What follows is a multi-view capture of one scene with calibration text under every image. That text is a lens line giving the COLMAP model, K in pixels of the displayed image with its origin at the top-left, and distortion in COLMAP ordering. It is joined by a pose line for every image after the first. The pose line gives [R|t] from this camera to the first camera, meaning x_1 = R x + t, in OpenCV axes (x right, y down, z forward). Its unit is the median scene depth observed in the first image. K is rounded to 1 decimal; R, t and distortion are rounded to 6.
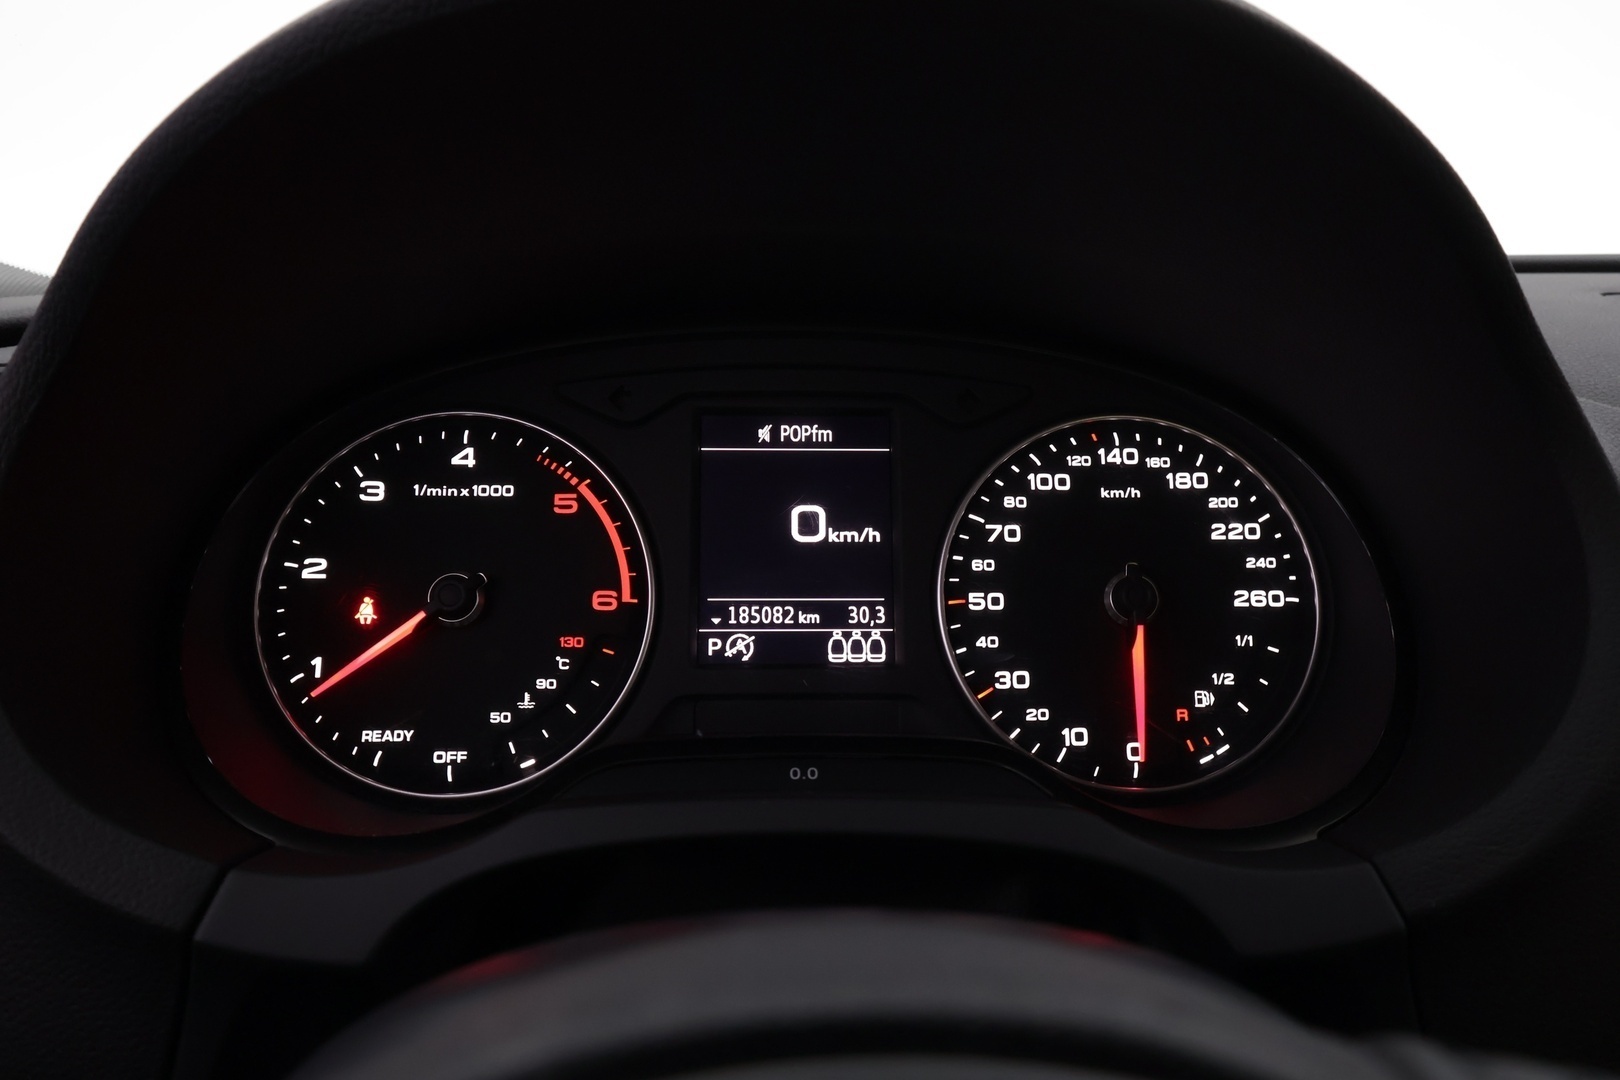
lens RADIAL K [[1271.5, 0, 793.3], [0, 1271.5, 540.9], [0, 0, 1]] dist [-0.012567, 0.031742]
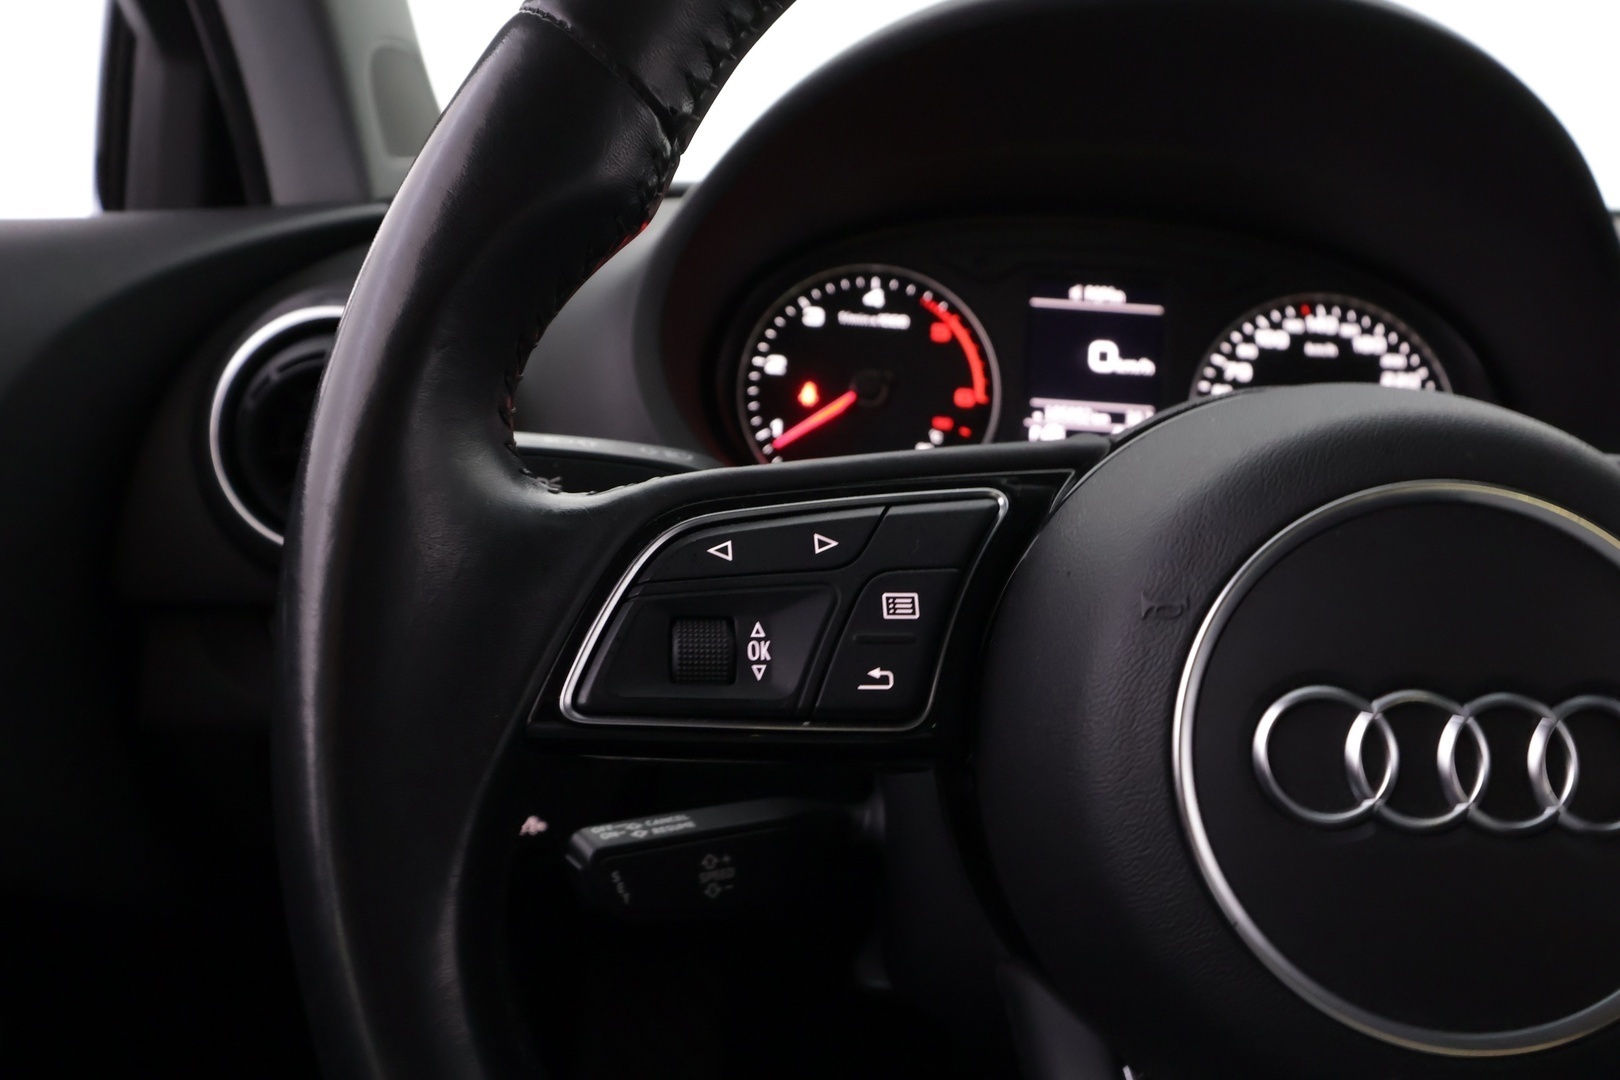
lens RADIAL K [[1271.5, 0, 813.1], [0, 1271.5, 542.8], [0, 0, 1]] dist [-0.012567, 0.031742]
pose [[0.994205, 0.073331, -0.078607, -0.194277], [-0.068526, 0.995710, 0.062180, 0.135289], [0.082830, -0.056433, 0.994965, -0.516879]]
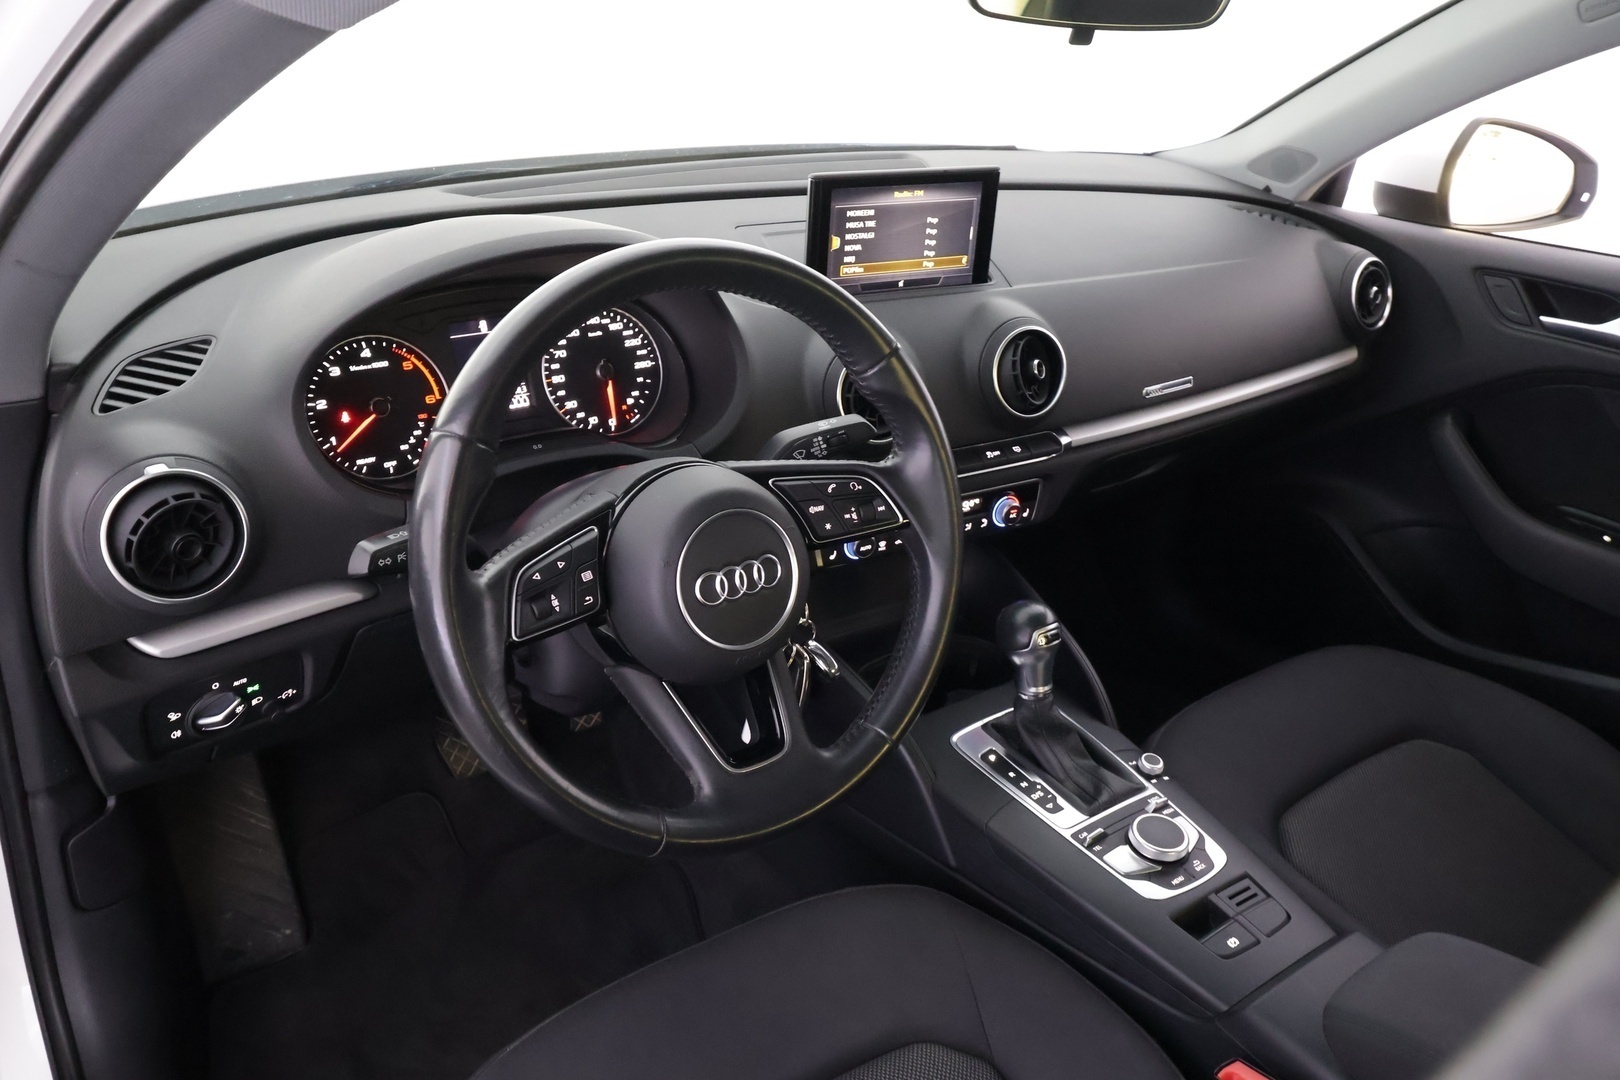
lens RADIAL K [[1271.5, 0, 802.3], [0, 1271.5, 535.1], [0, 0, 1]] dist [-0.012567, 0.031742]
pose [[0.835245, -0.208251, 0.508917, -0.931596], [0.054429, 0.952276, 0.300345, -0.453339], [-0.547177, -0.223162, 0.806719, -1.717854]]
